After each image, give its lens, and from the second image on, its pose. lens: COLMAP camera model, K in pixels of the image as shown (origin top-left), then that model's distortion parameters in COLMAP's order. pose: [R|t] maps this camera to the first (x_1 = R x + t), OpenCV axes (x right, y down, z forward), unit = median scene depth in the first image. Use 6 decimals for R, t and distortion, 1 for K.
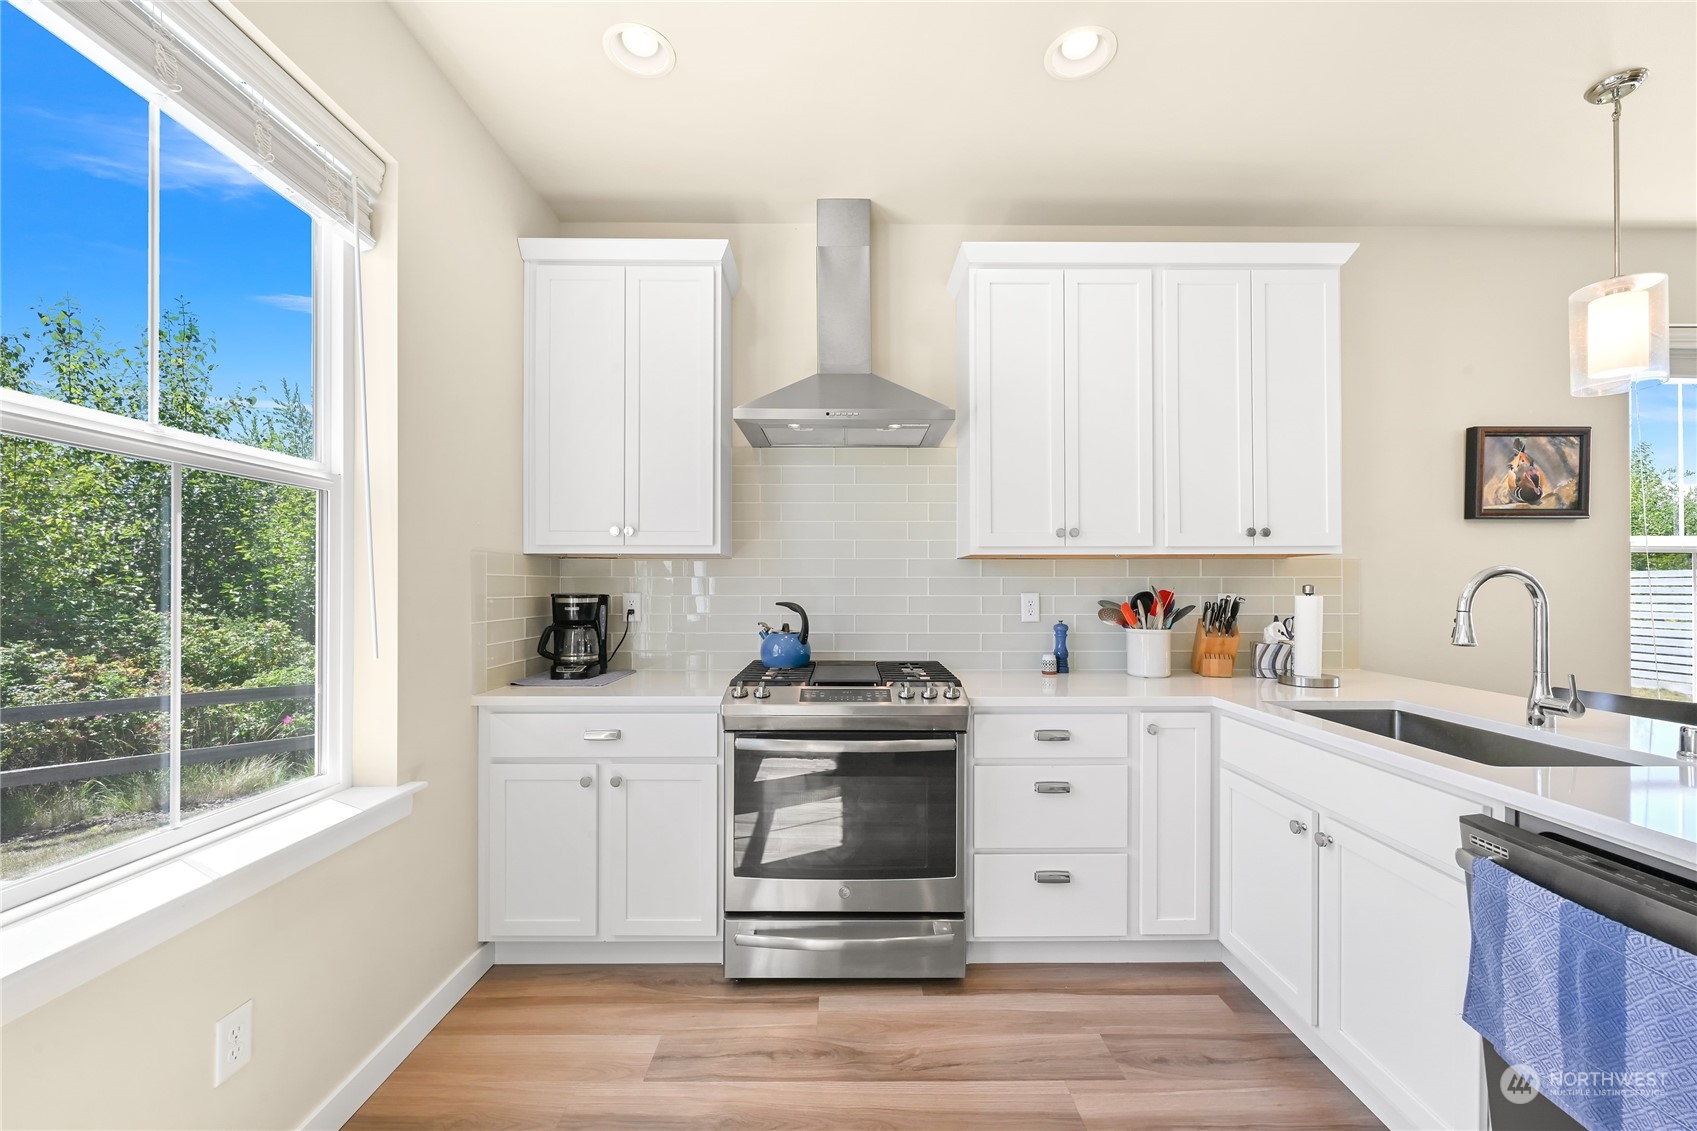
lens RADIAL K [[682.8, 0, 850.1], [0, 682.8, 574.7], [0, 0, 1]] dist [-0.000879, 0.000031]
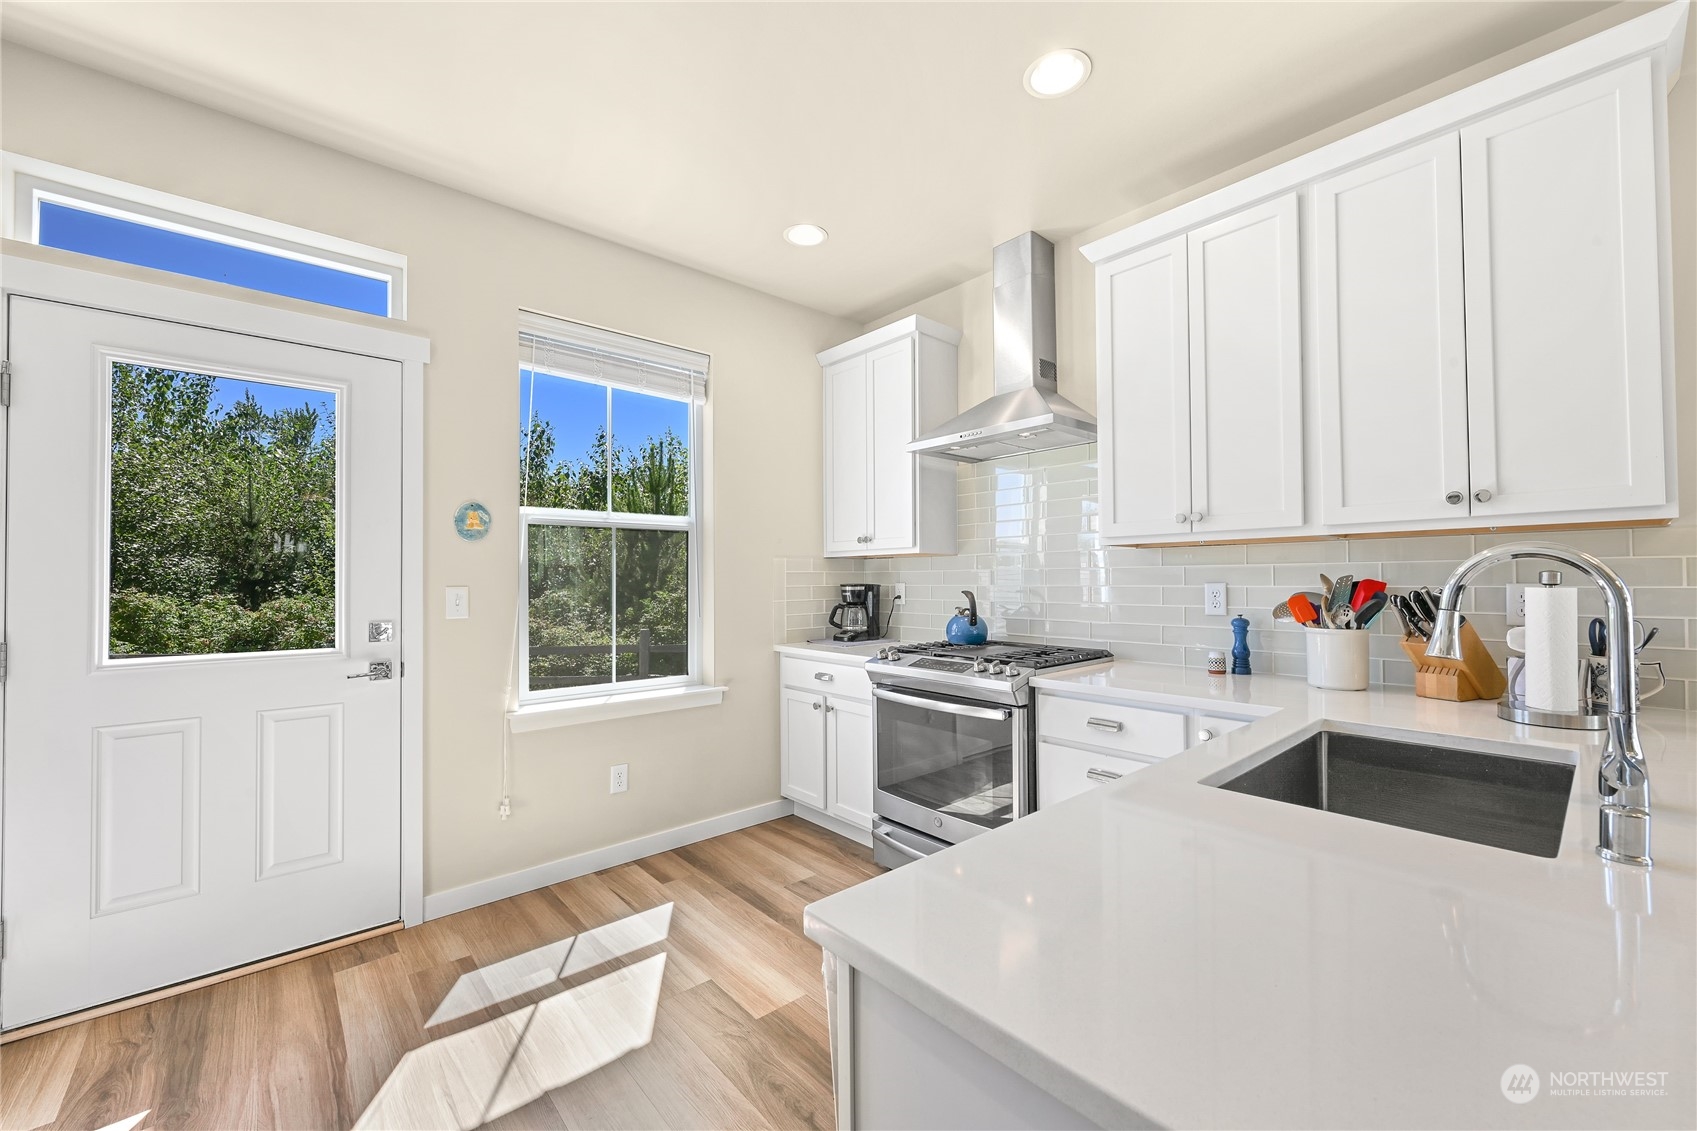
lens RADIAL K [[677.2, 0, 848.7], [0, 677.2, 558.0], [0, 0, 1]] dist [-0.000820, -0.000074]
pose [[0.649066, -0.028604, -0.760194, 0.700493], [0.018197, 0.999591, -0.022075, 0.004572], [0.760514, 0.000495, 0.649321, 0.056301]]
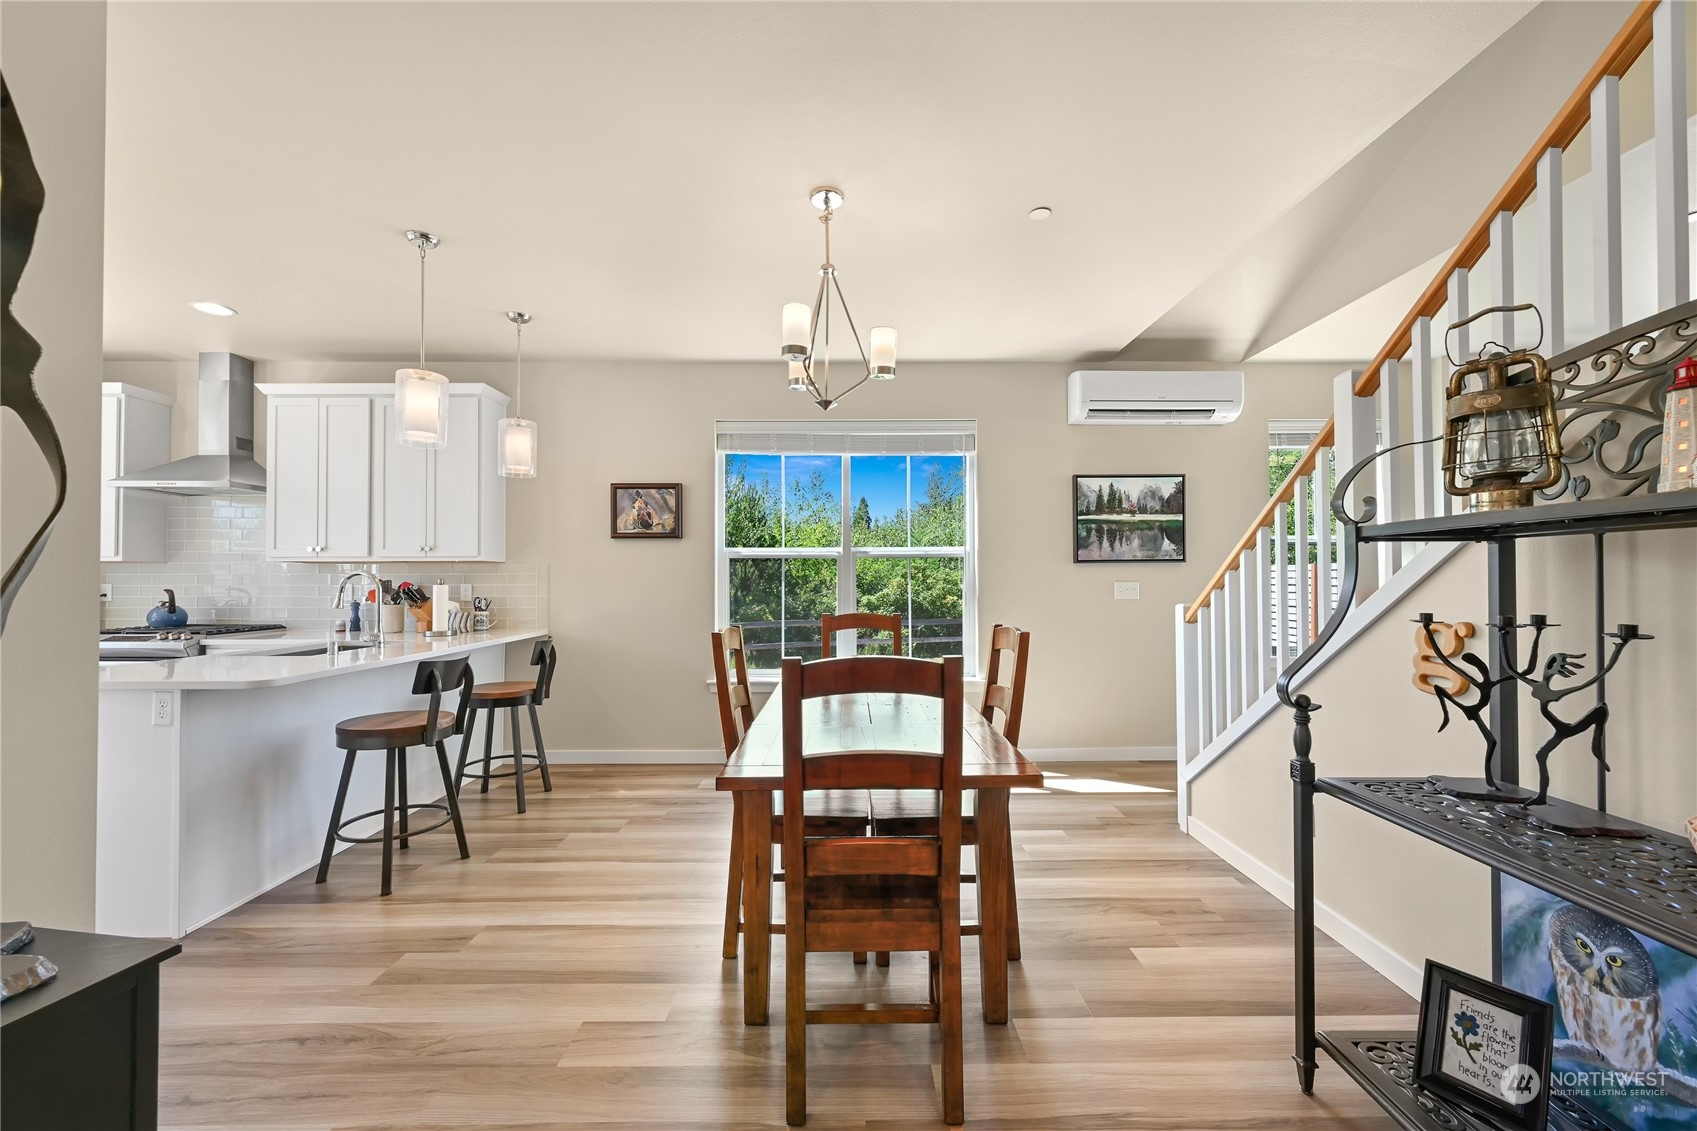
lens RADIAL K [[663.9, 0, 848.0], [0, 663.9, 572.5], [0, 0, 1]] dist [-0.001110, 0.000115]
pose [[0.999977, -0.002070, -0.006389, 1.669158], [0.002103, 0.999985, 0.005105, -0.007392], [0.006378, -0.005118, 0.999967, -0.682637]]
